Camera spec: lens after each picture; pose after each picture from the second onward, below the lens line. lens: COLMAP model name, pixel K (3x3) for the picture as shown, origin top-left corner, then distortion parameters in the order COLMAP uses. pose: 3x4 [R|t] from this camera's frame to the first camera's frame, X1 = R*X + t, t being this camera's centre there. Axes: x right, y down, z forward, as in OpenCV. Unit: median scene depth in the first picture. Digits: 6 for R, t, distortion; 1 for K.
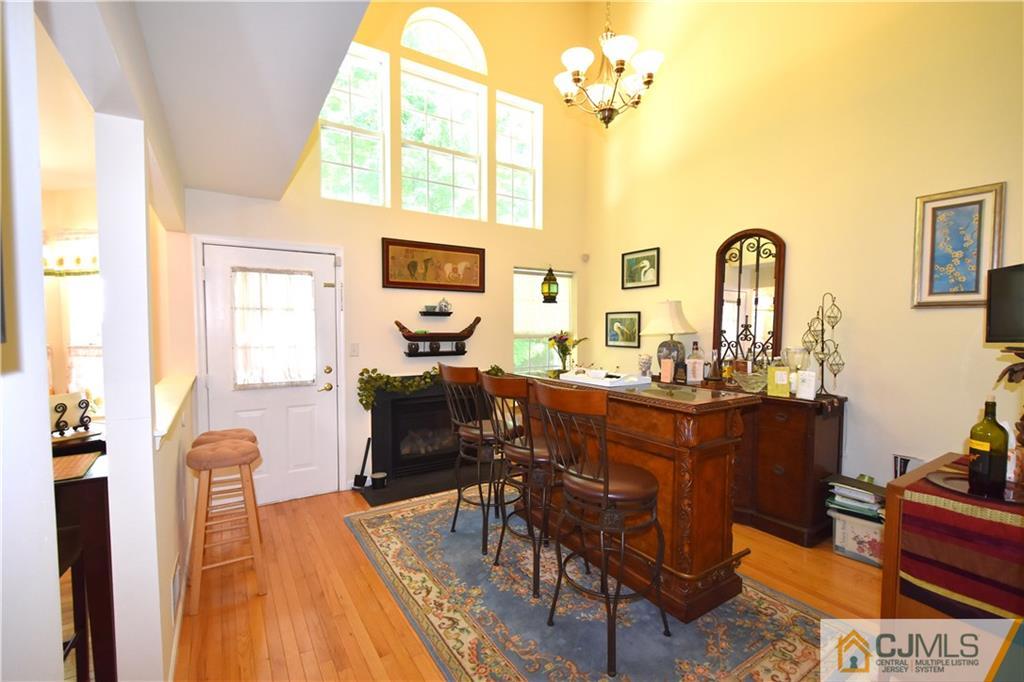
lens RADIAL K [[448.4, 0, 514.6], [0, 448.4, 348.3], [0, 0, 1]] dist [0.009143, -0.009227]
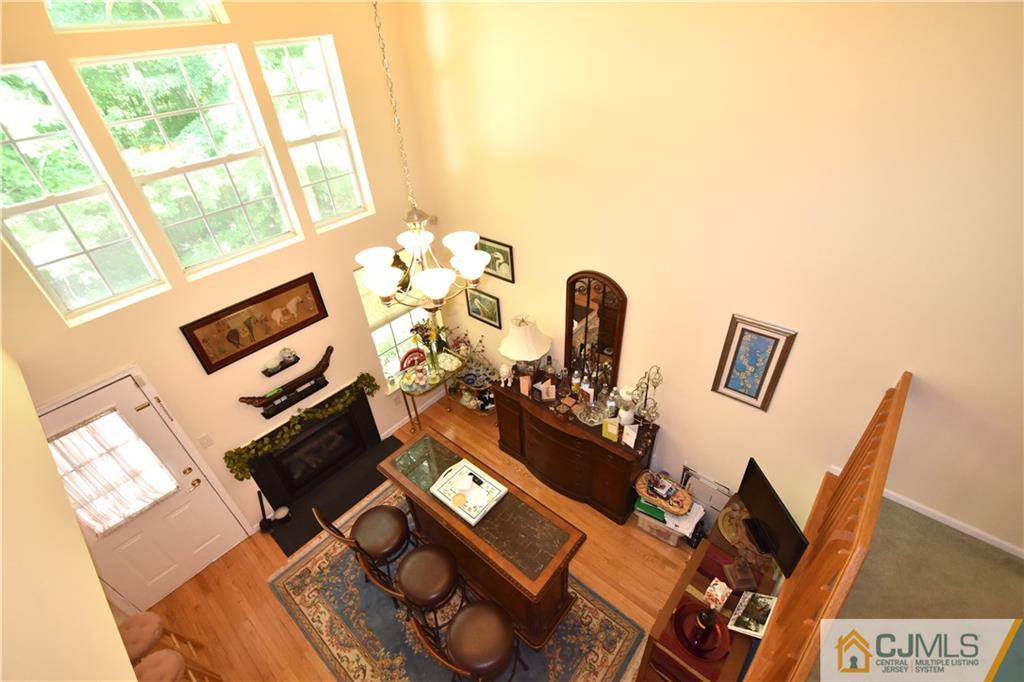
lens RADIAL K [[448.4, 0, 514.6], [0, 448.4, 348.3], [0, 0, 1]] dist [0.009143, -0.009227]
pose [[0.959339, -0.209116, 0.189577, 0.121393], [0.068882, 0.824791, 0.561227, -0.624471], [-0.273722, -0.525348, 0.805658, 0.164051]]
